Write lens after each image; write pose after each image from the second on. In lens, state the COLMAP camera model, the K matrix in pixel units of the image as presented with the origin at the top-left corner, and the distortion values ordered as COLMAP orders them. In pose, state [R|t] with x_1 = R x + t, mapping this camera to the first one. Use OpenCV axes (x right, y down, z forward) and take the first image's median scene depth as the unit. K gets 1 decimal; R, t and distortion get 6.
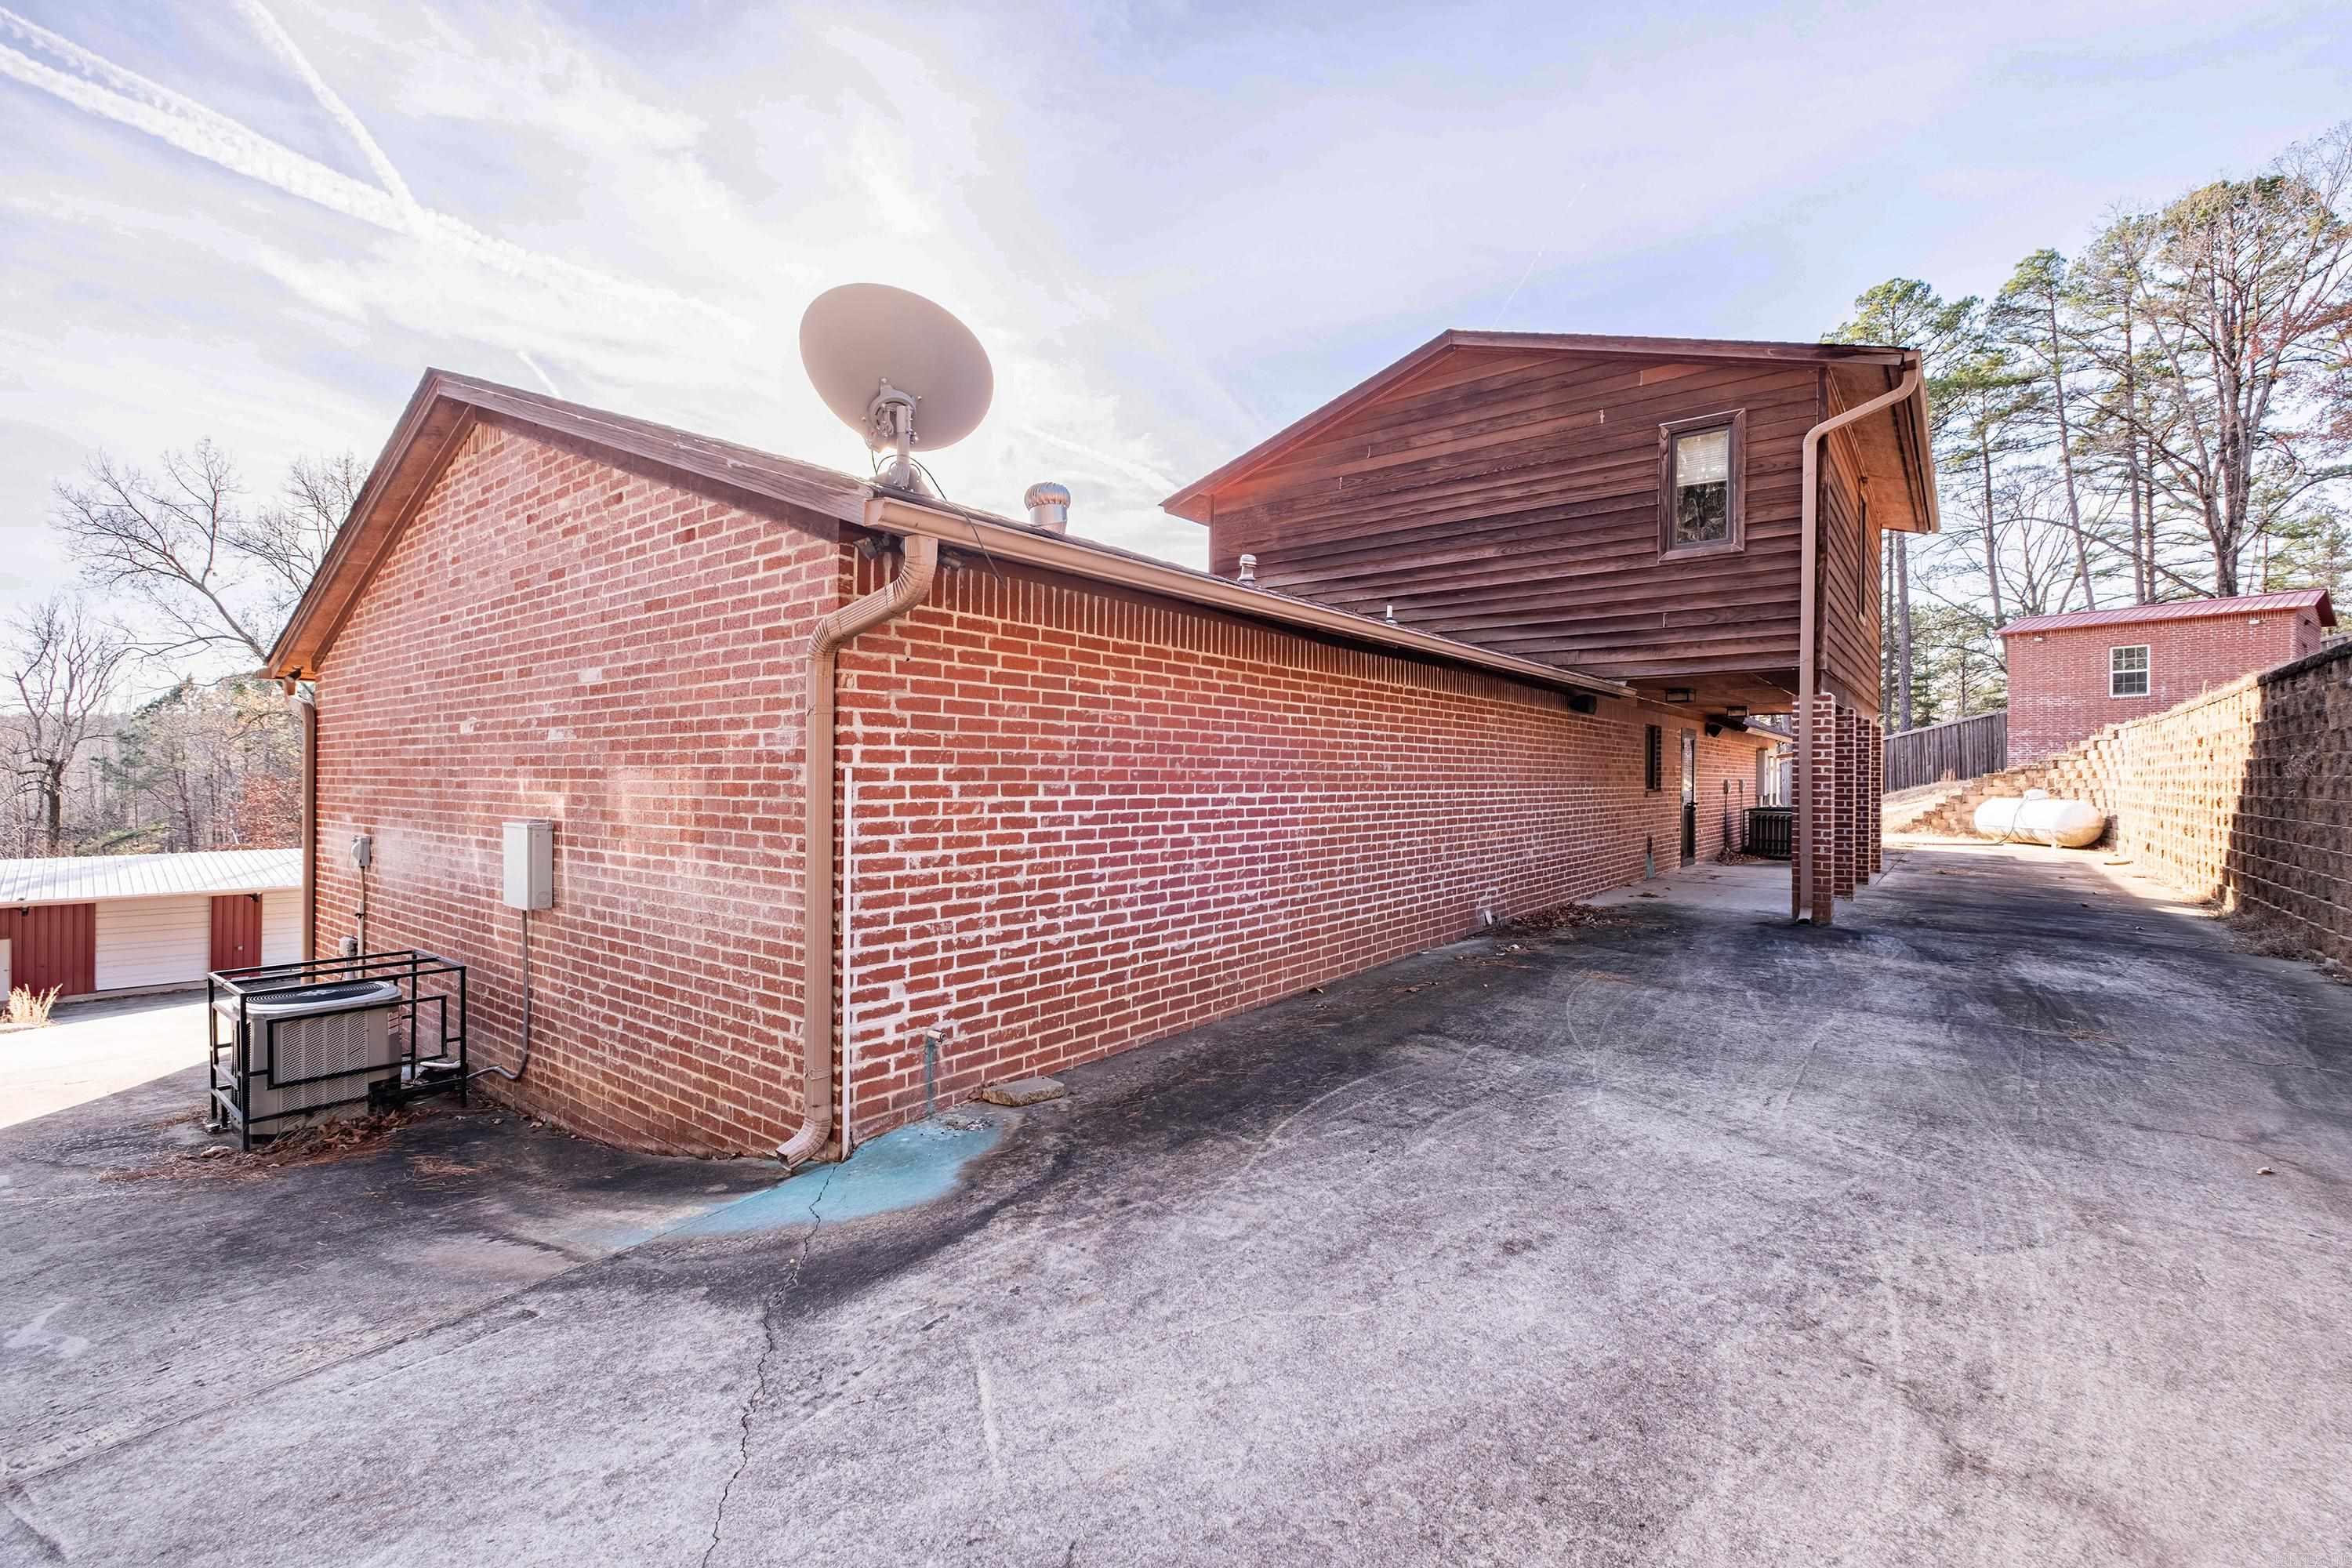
lens RADIAL K [[1010.5, 0, 1179.2], [0, 1010.5, 783.7], [0, 0, 1]] dist [-0.000248, -0.001866]
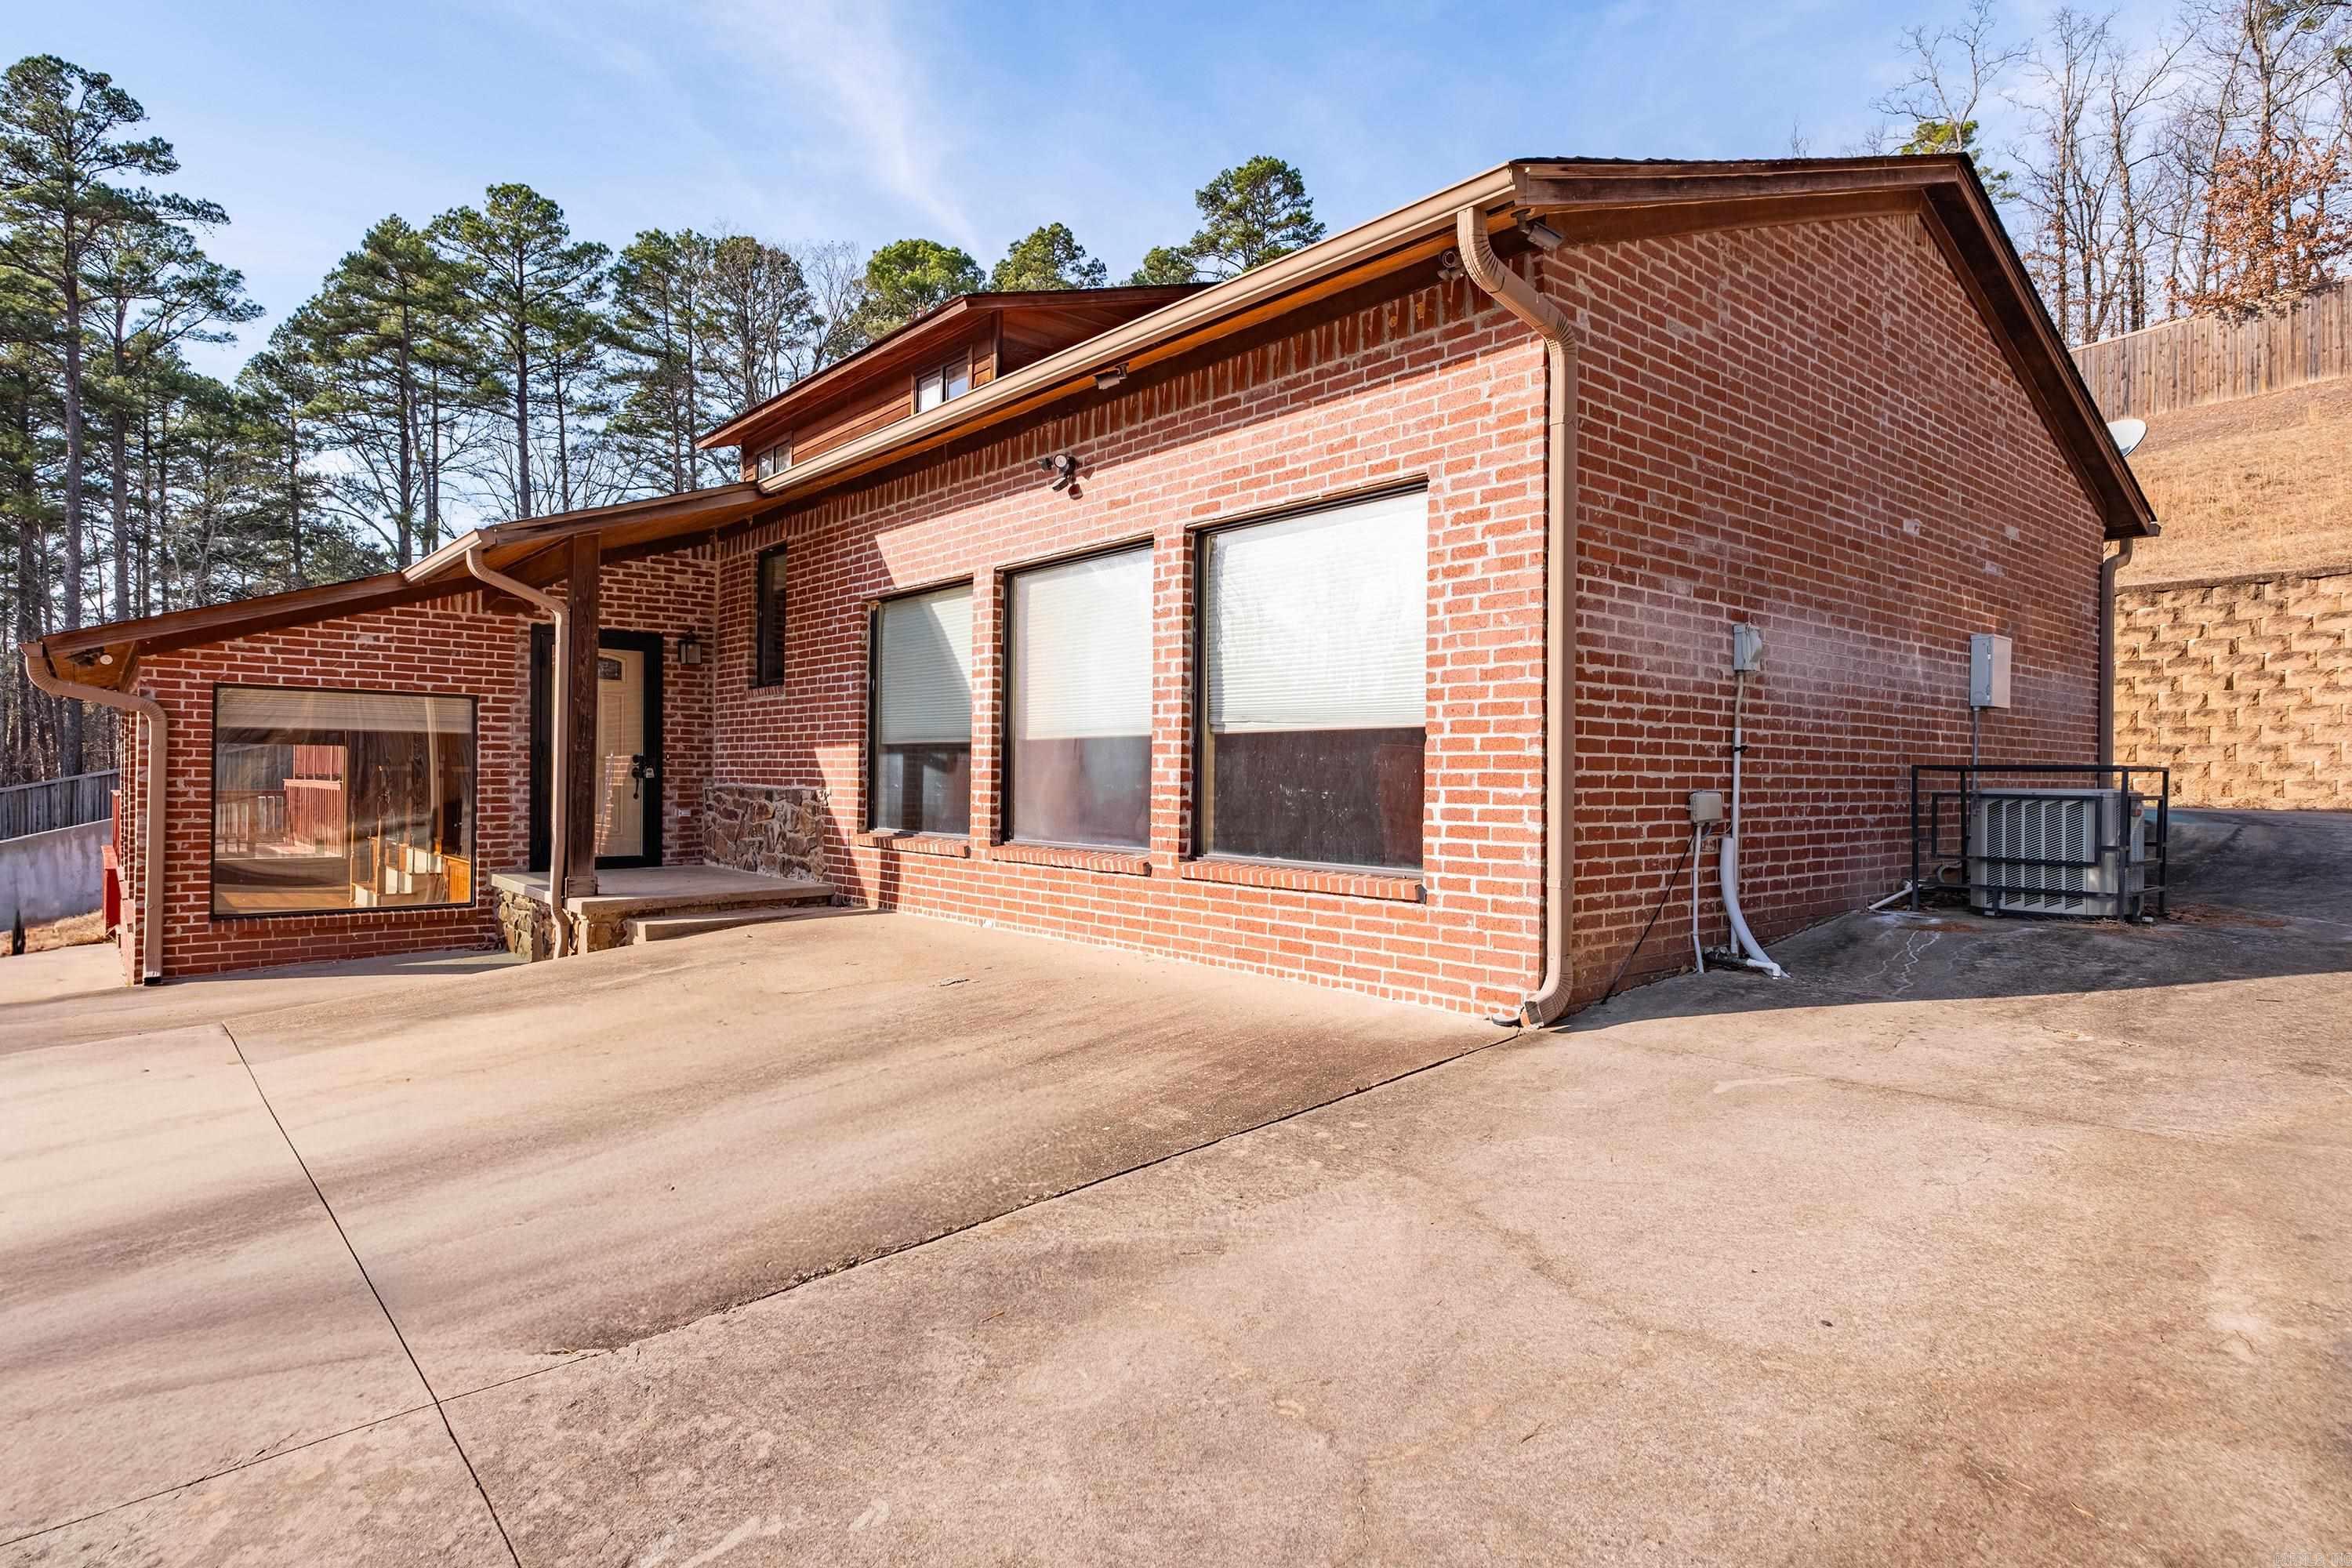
lens RADIAL K [[1254.1, 0, 1176.8], [0, 1254.1, 778.7], [0, 0, 1]] dist [0.001697, 0.000125]
pose [[0.193459, -0.003380, 0.981103, -1.988764], [-0.003512, 0.999985, 0.004137, 0.176947], [-0.981102, -0.004246, 0.193444, 1.443777]]
